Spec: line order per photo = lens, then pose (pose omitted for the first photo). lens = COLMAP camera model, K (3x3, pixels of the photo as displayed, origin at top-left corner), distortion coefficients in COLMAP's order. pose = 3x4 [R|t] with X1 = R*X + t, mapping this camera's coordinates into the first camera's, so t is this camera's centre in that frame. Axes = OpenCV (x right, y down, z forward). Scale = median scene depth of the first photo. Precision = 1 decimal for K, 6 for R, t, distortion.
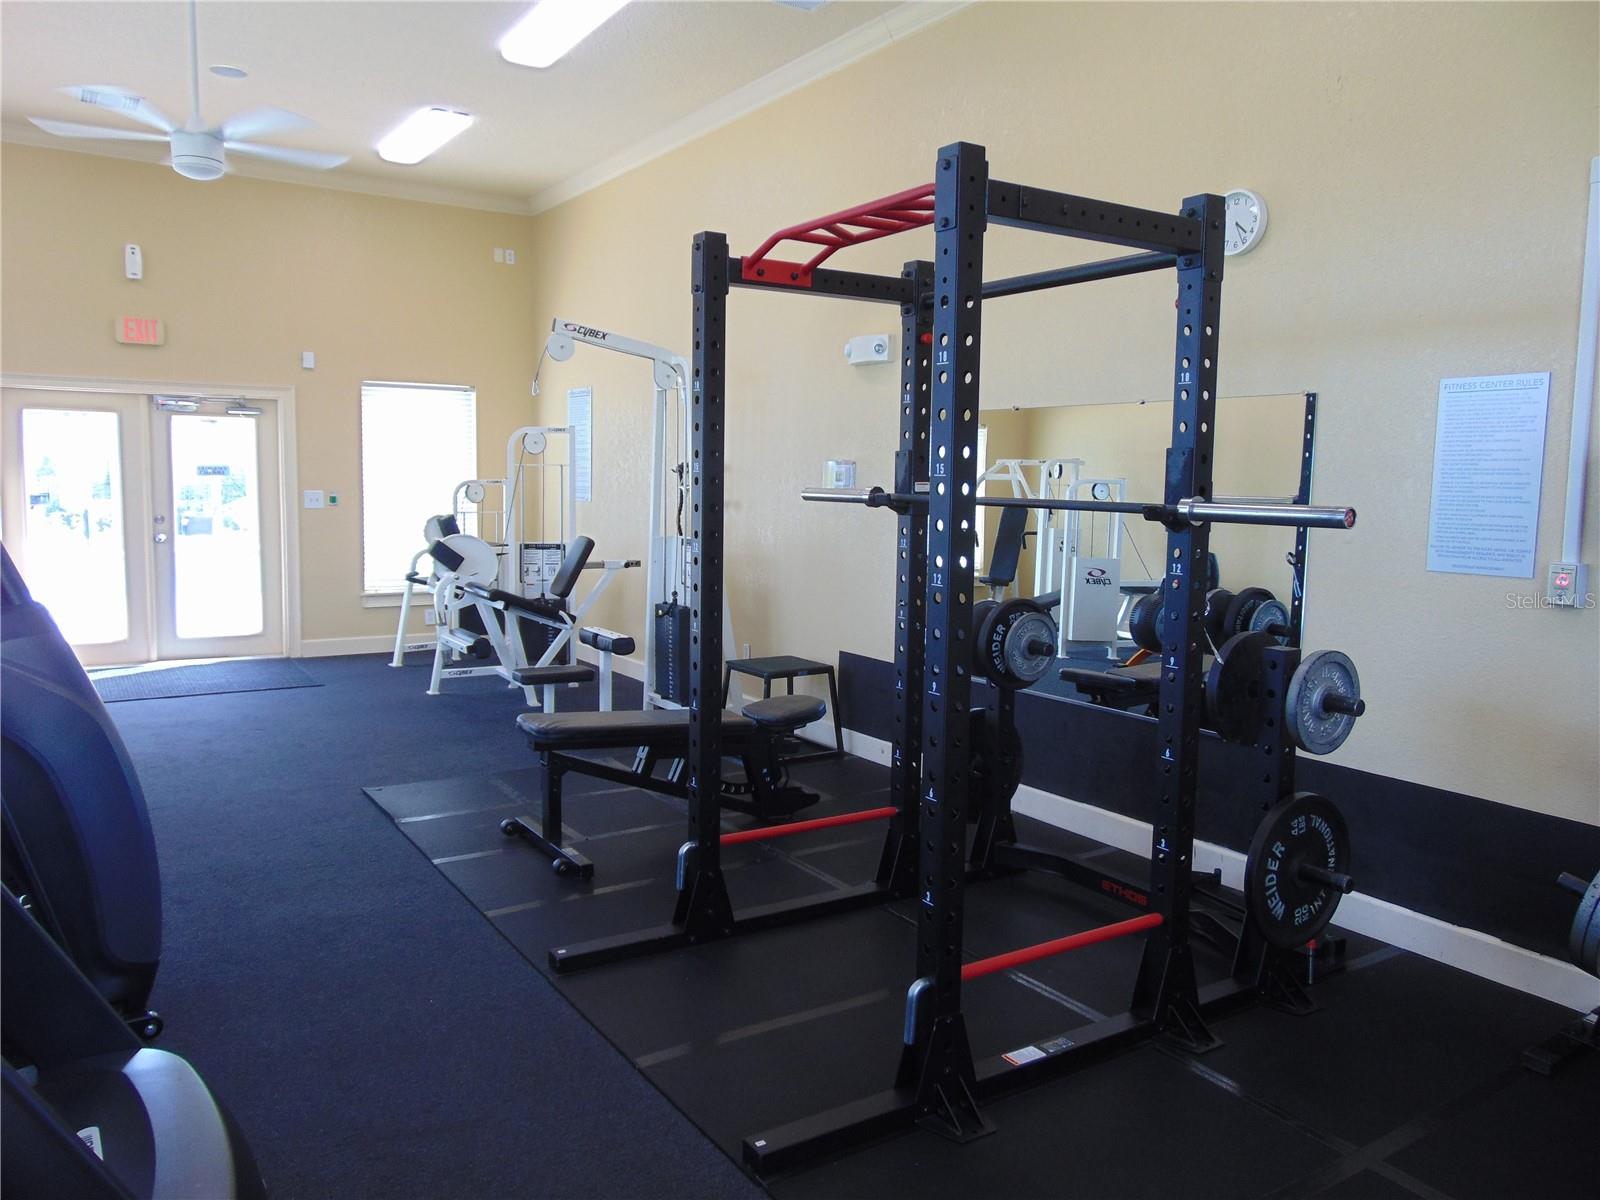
lens RADIAL K [[1172.1, 0, 800.0], [0, 1172.1, 600.0], [0, 0, 1]] dist [-0.046590, 0.066719]
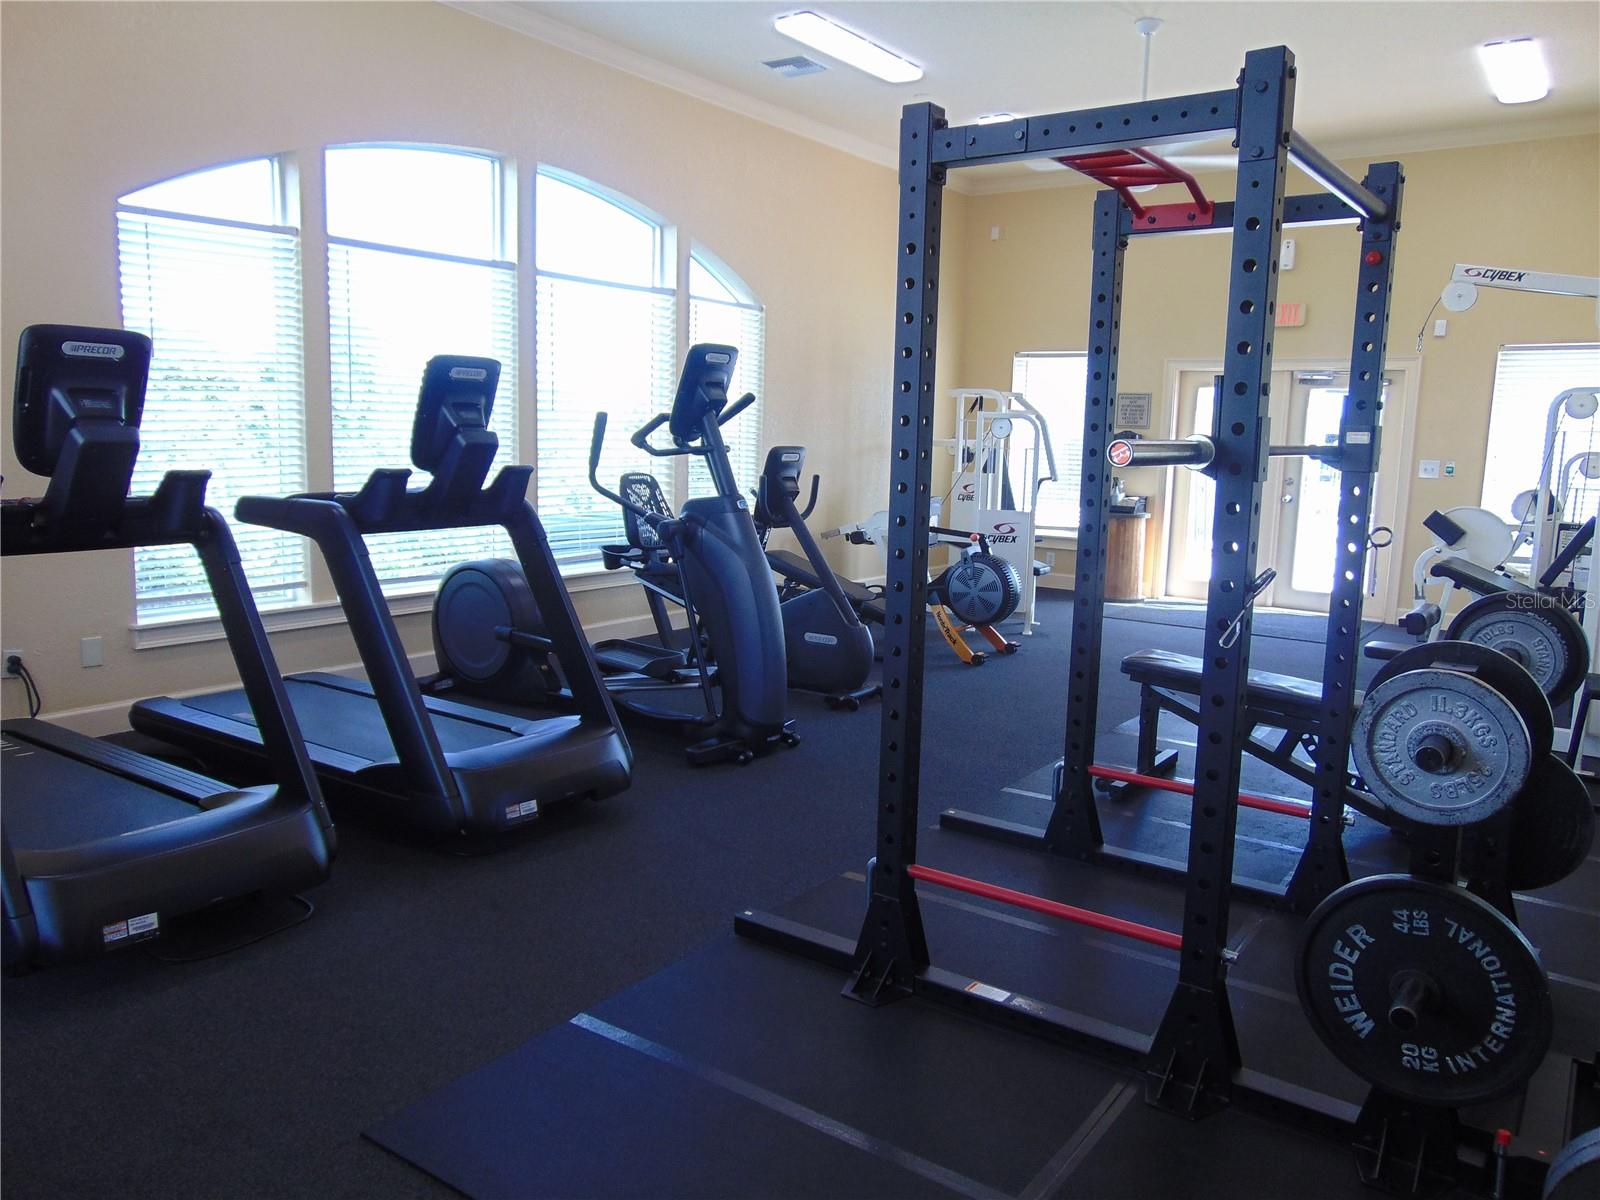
lens RADIAL K [[1172.1, 0, 800.0], [0, 1172.1, 600.0], [0, 0, 1]] dist [-0.046590, 0.066719]
pose [[0.373982, 0.129514, -0.918349, 0.769328], [-0.116610, 0.988910, 0.091978, -0.012075], [0.920076, 0.072691, 0.384937, 0.335870]]
